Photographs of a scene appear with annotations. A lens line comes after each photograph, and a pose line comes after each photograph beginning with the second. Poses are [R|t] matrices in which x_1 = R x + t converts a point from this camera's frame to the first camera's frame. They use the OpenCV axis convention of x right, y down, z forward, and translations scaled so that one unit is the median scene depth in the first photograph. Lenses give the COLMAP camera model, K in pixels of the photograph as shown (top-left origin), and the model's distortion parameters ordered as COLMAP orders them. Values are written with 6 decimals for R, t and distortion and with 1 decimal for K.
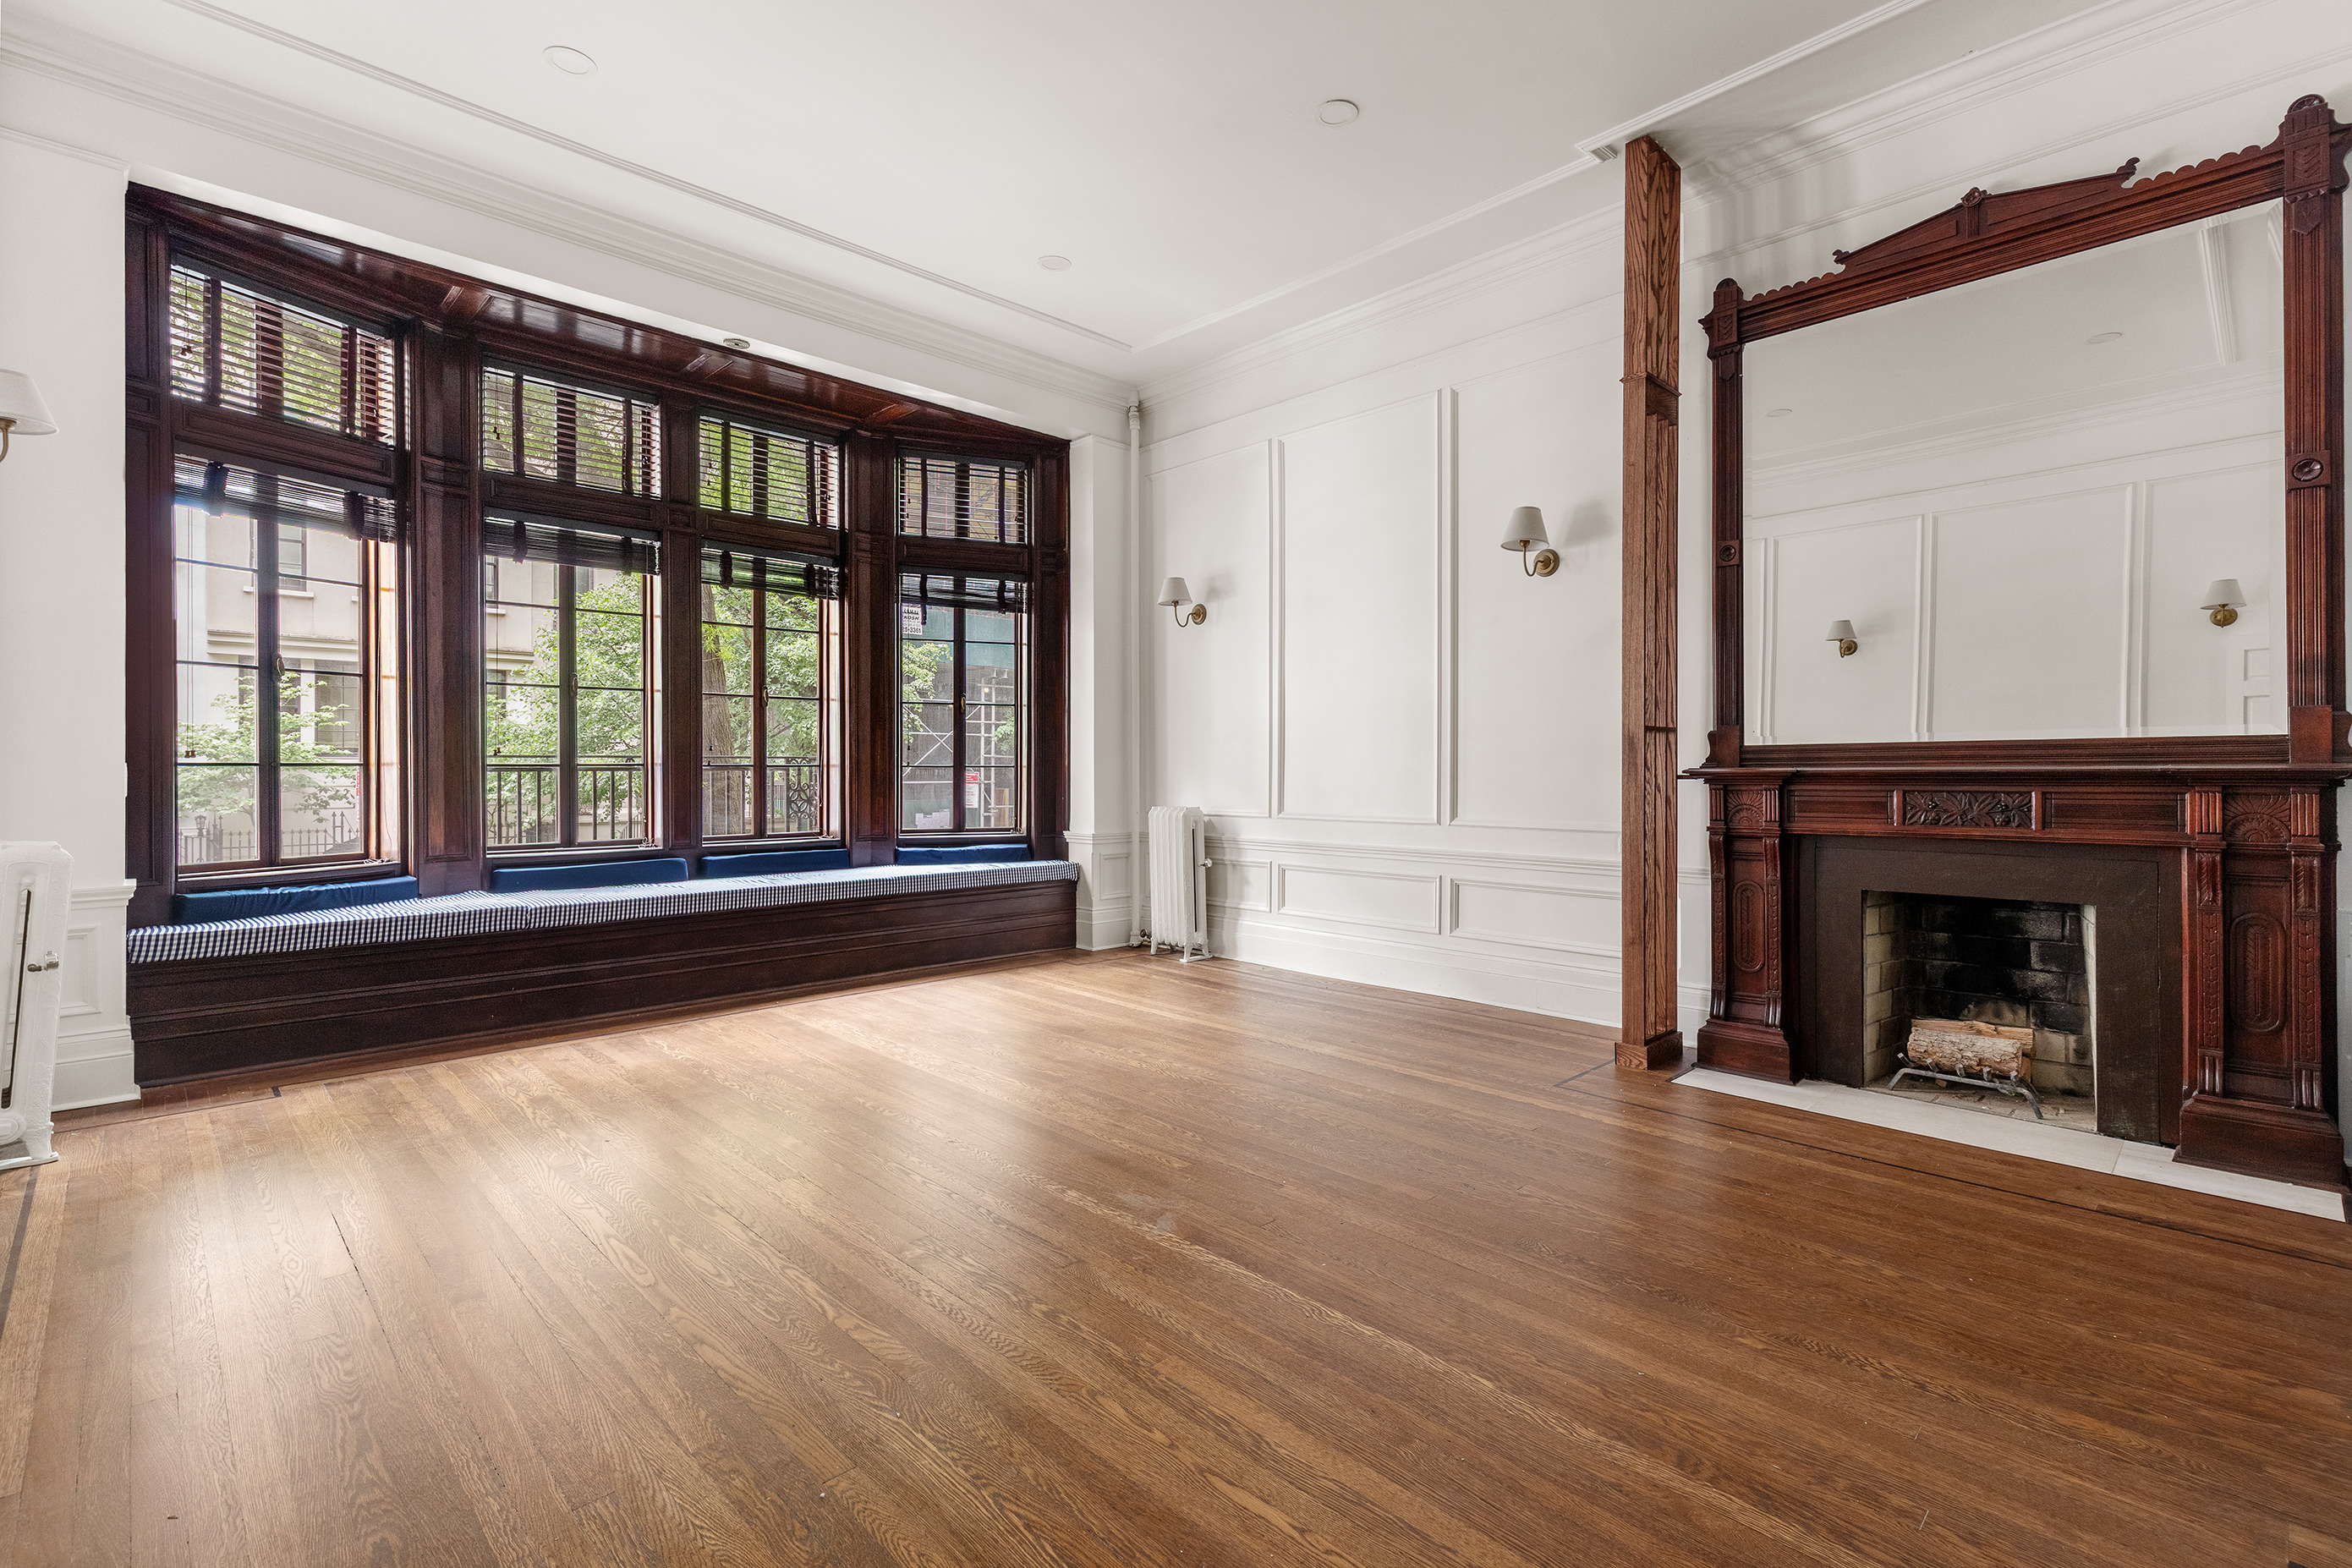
lens RADIAL K [[1066.9, 0, 1180.5], [0, 1066.9, 765.0], [0, 0, 1]] dist [0.011937, 0.000043]
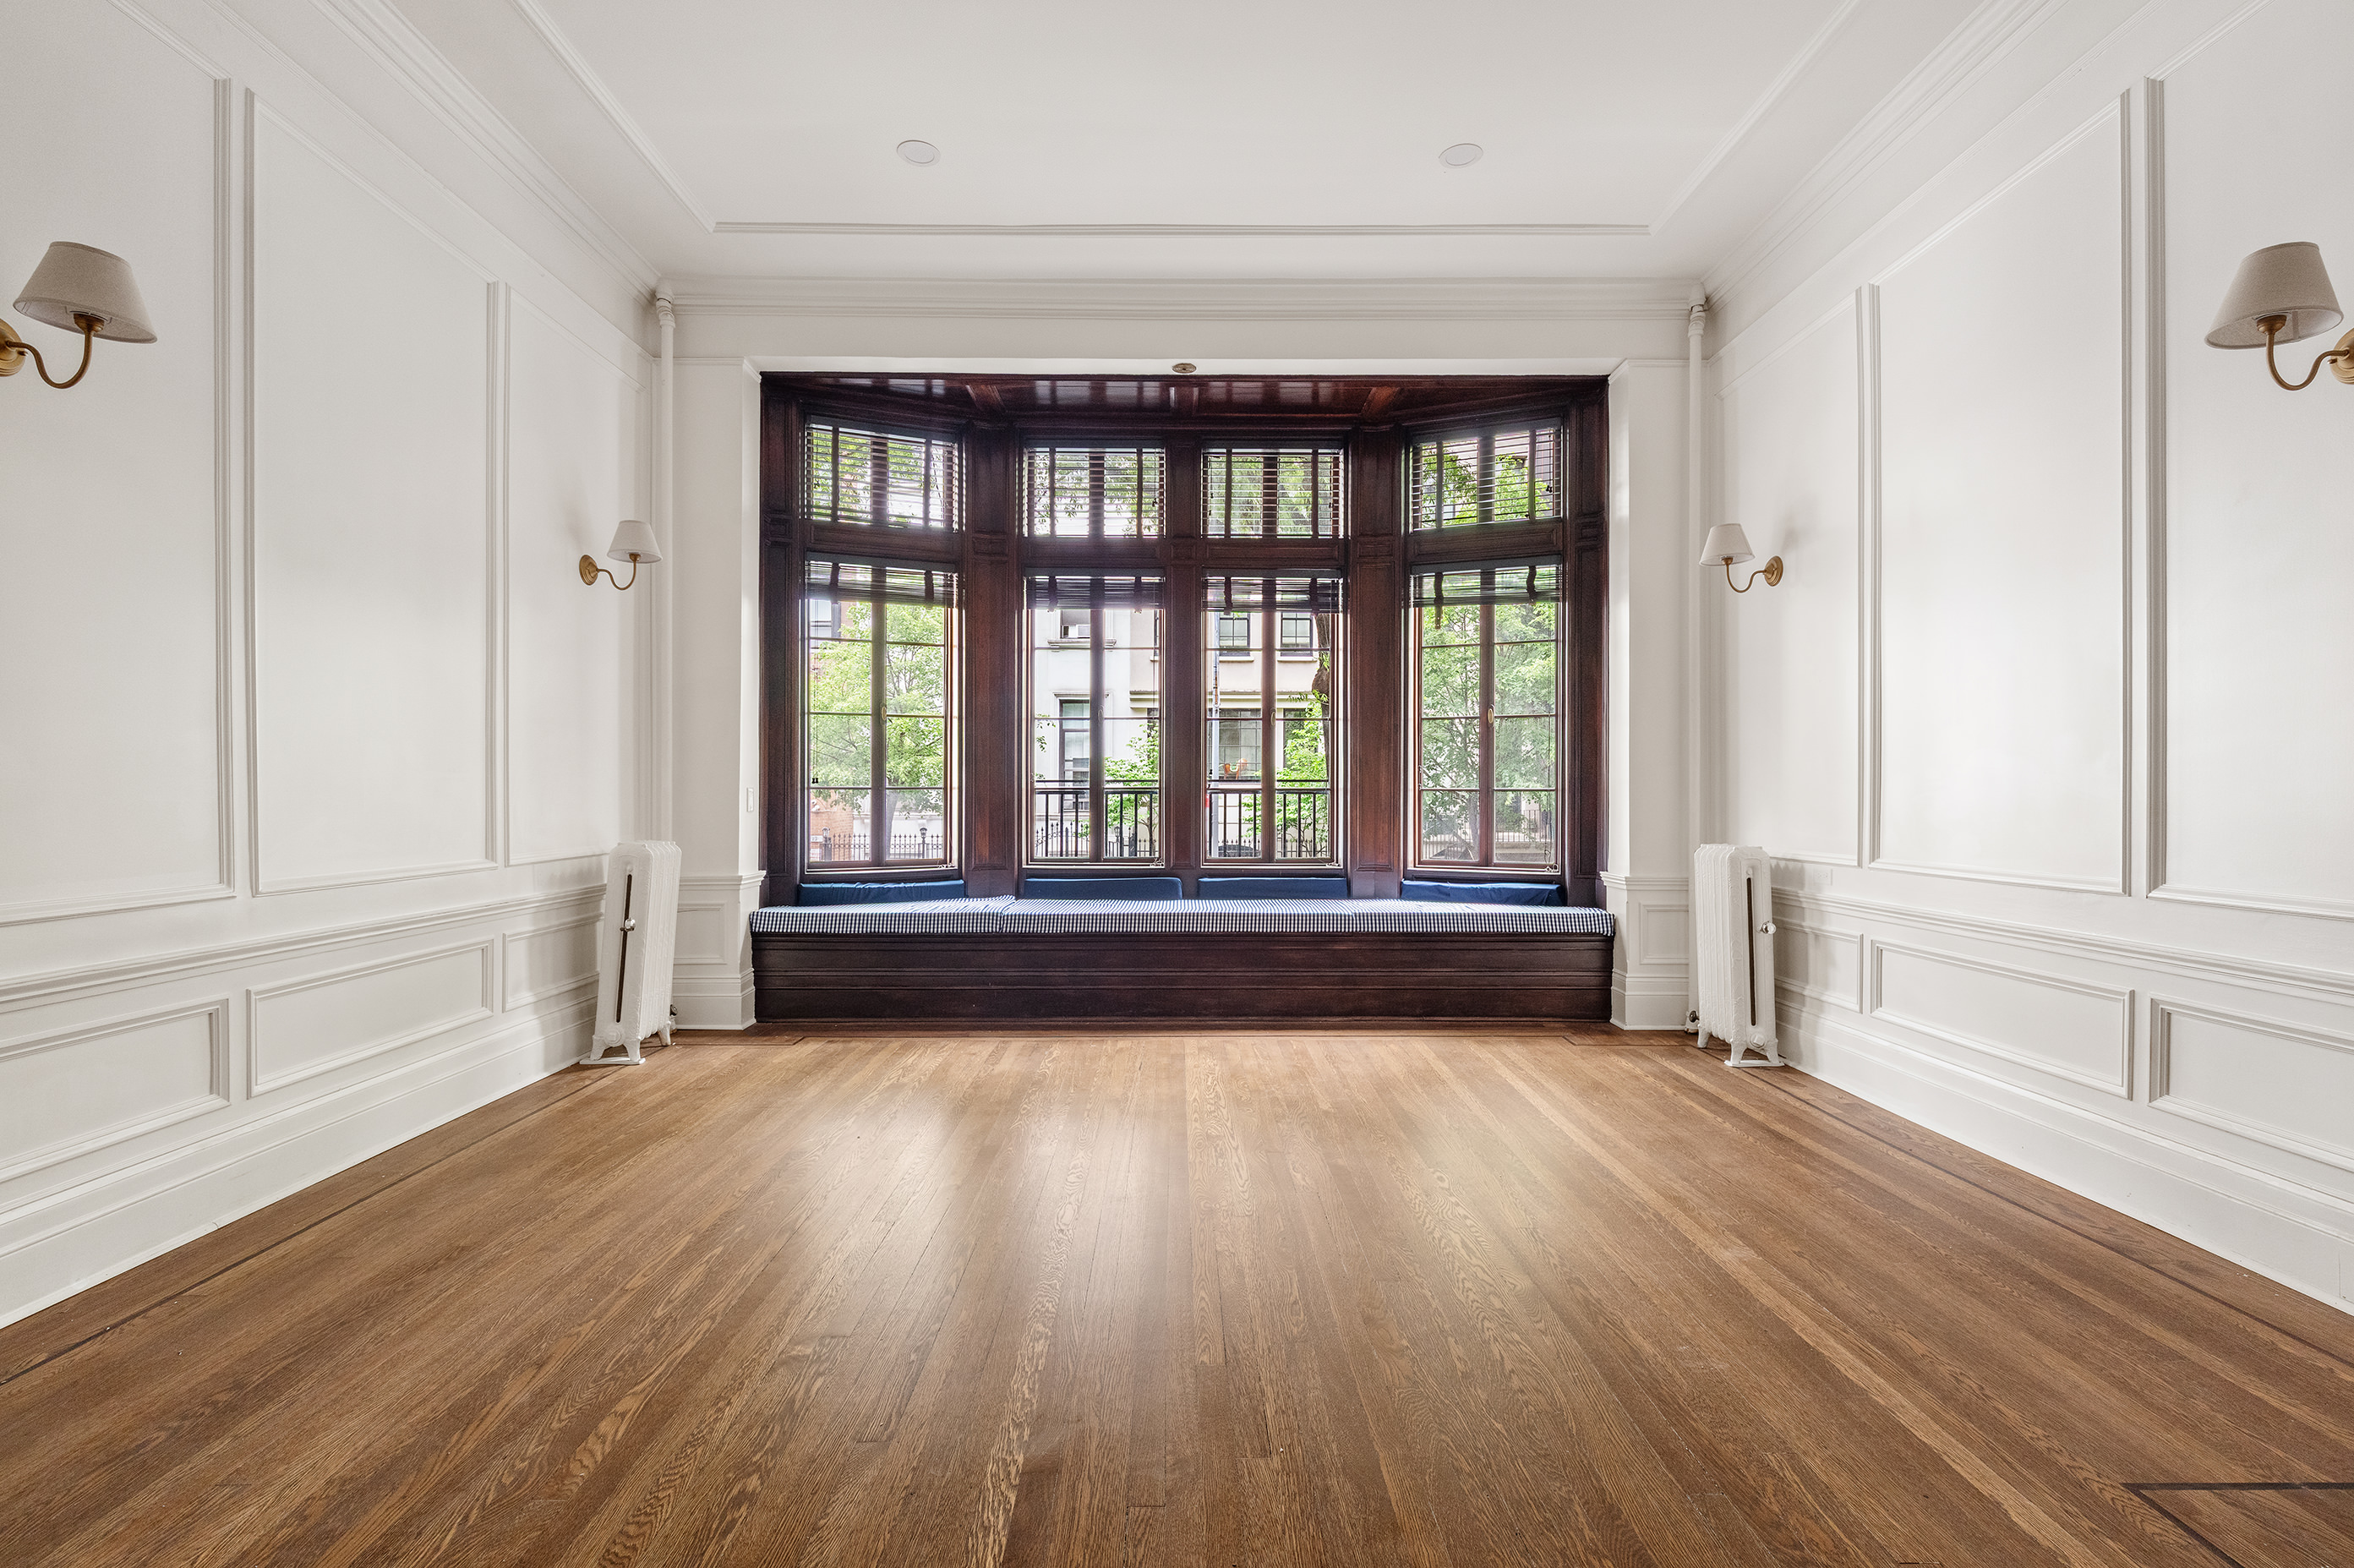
lens RADIAL K [[1063.5, 0, 1177.0], [0, 1063.5, 784.0], [0, 0, 1]] dist [0.006957, -0.000263]
pose [[0.721911, -0.004177, -0.691974, 0.254515], [0.001404, 0.999989, -0.004571, 0.000449], [0.691985, 0.002328, 0.721908, 0.261525]]
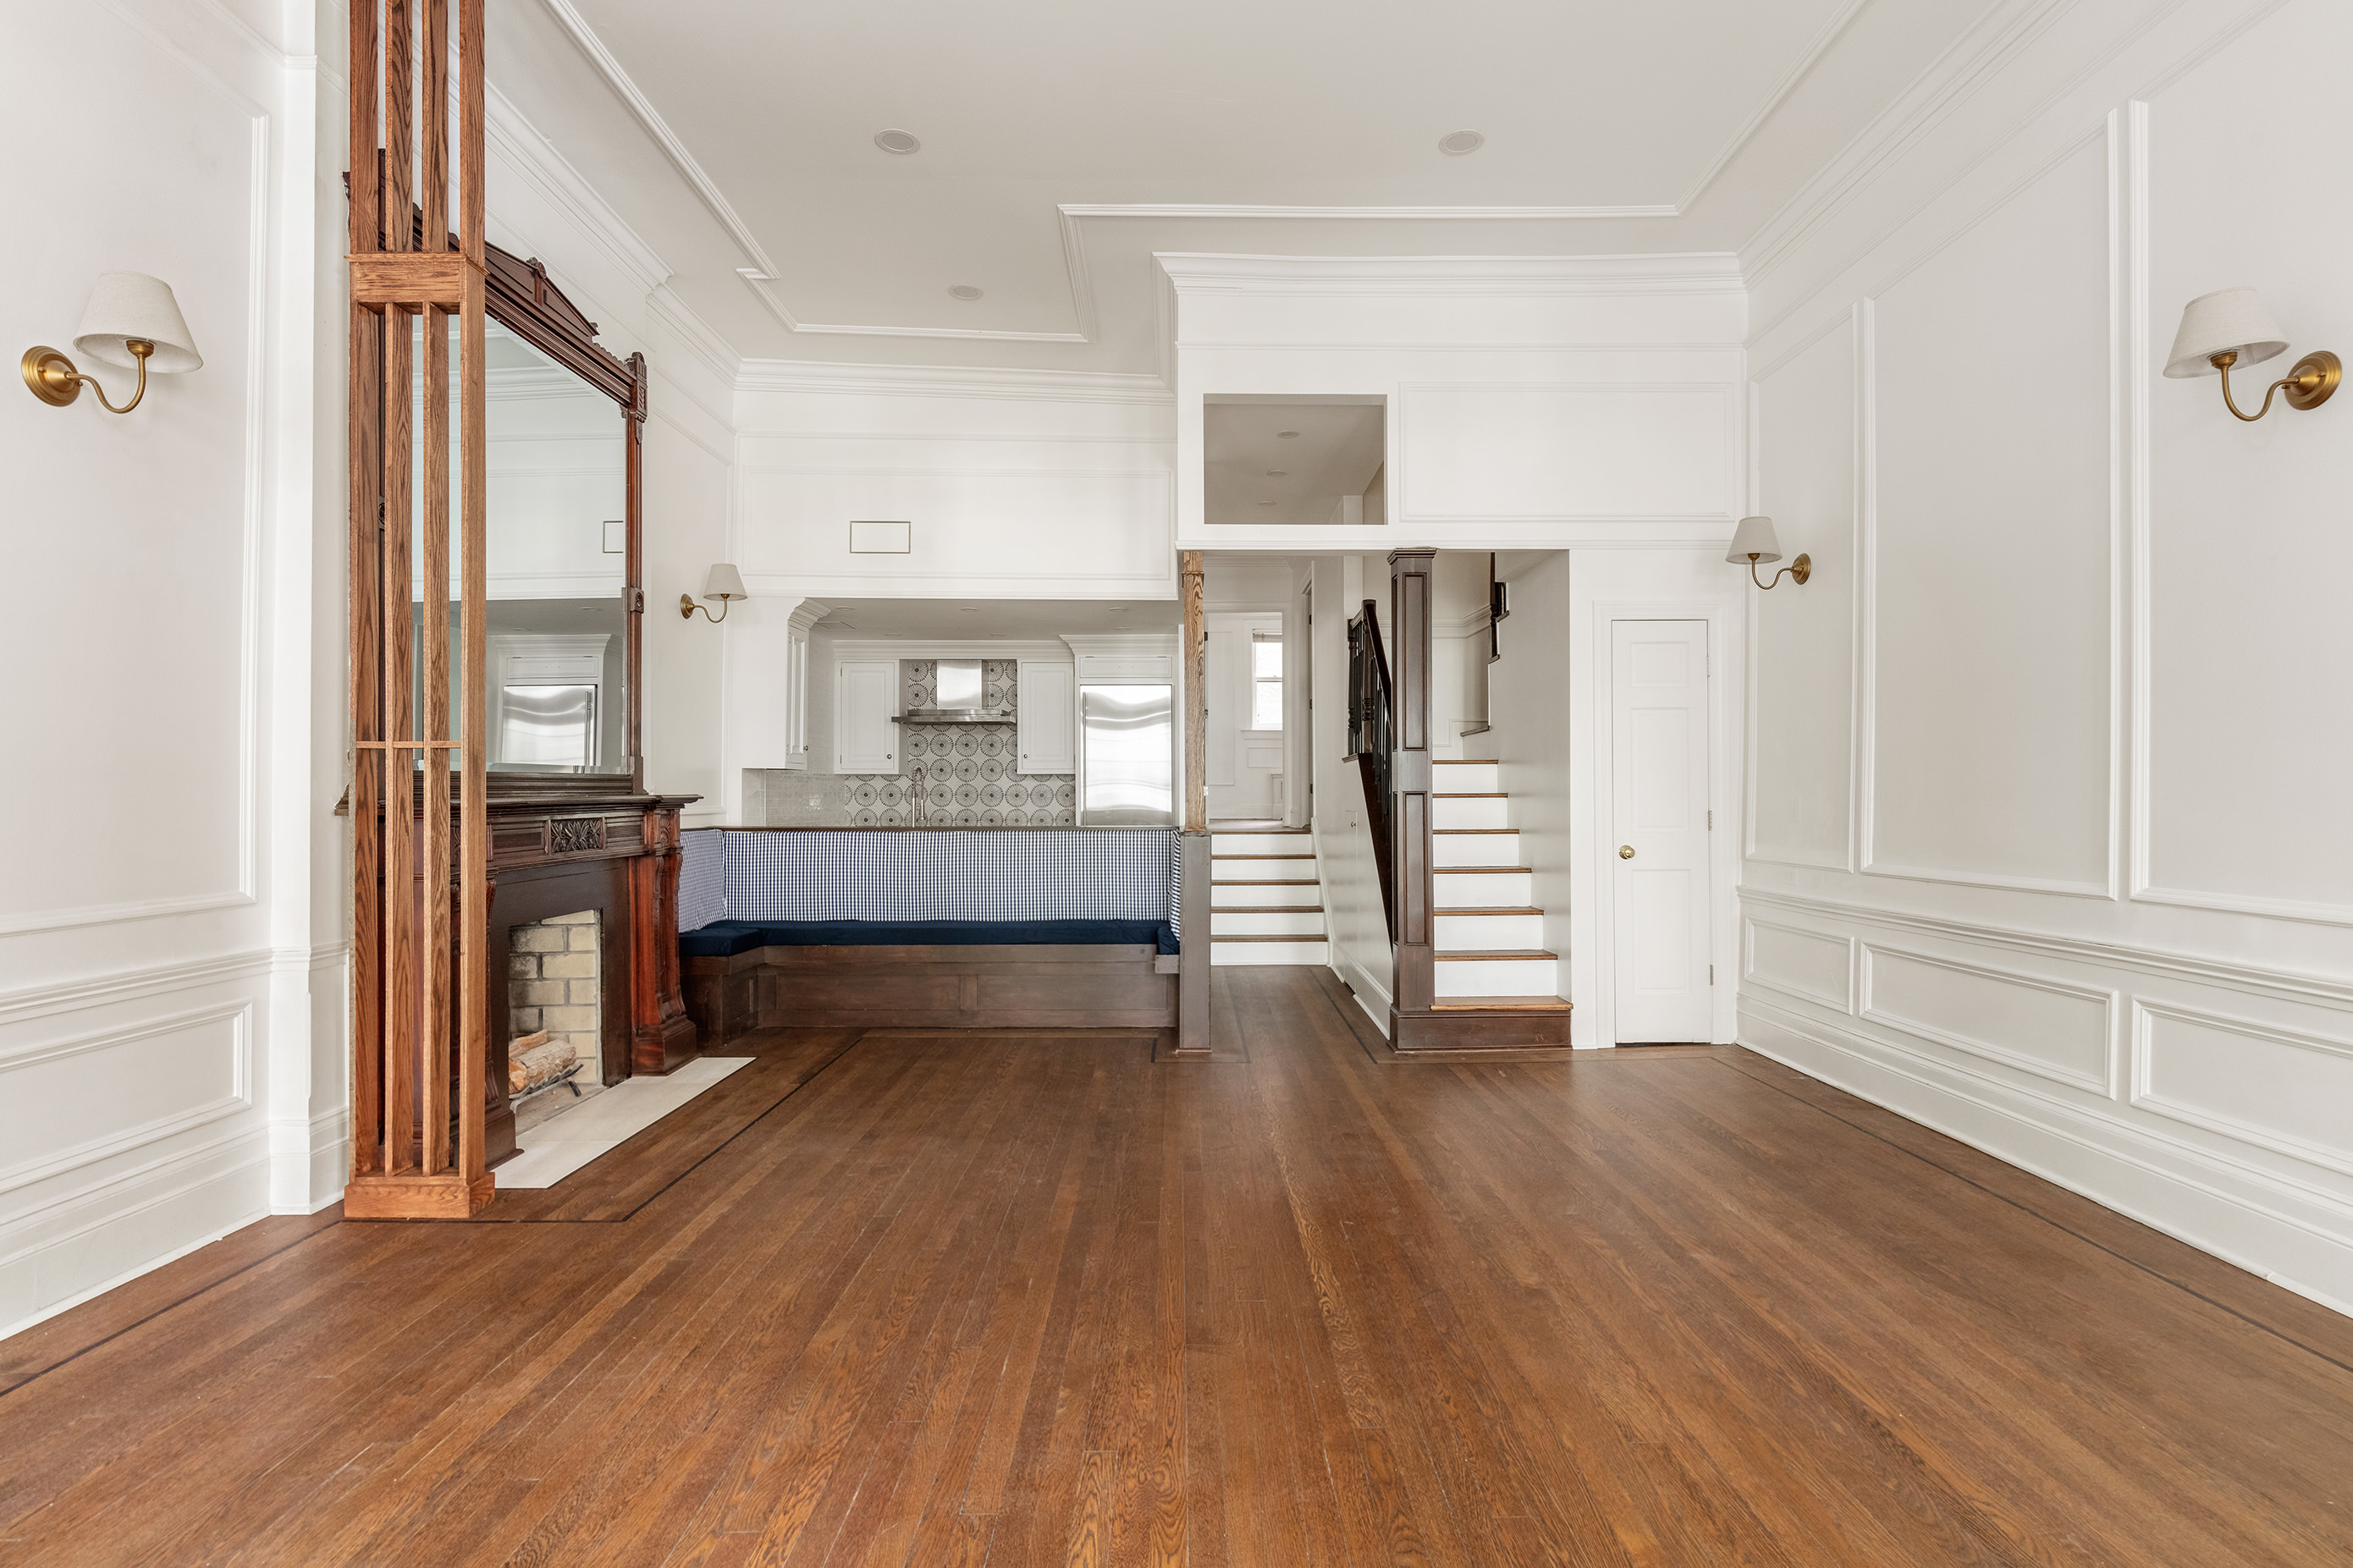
lens RADIAL K [[1128.2, 0, 1180.4], [0, 1128.2, 794.9], [0, 0, 1]] dist [0.001214, 0.000077]
pose [[-0.722029, 0.004448, 0.691849, -0.331890], [0.002816, 0.999990, -0.003490, 0.001411], [-0.691858, -0.000571, -0.722034, 0.884797]]
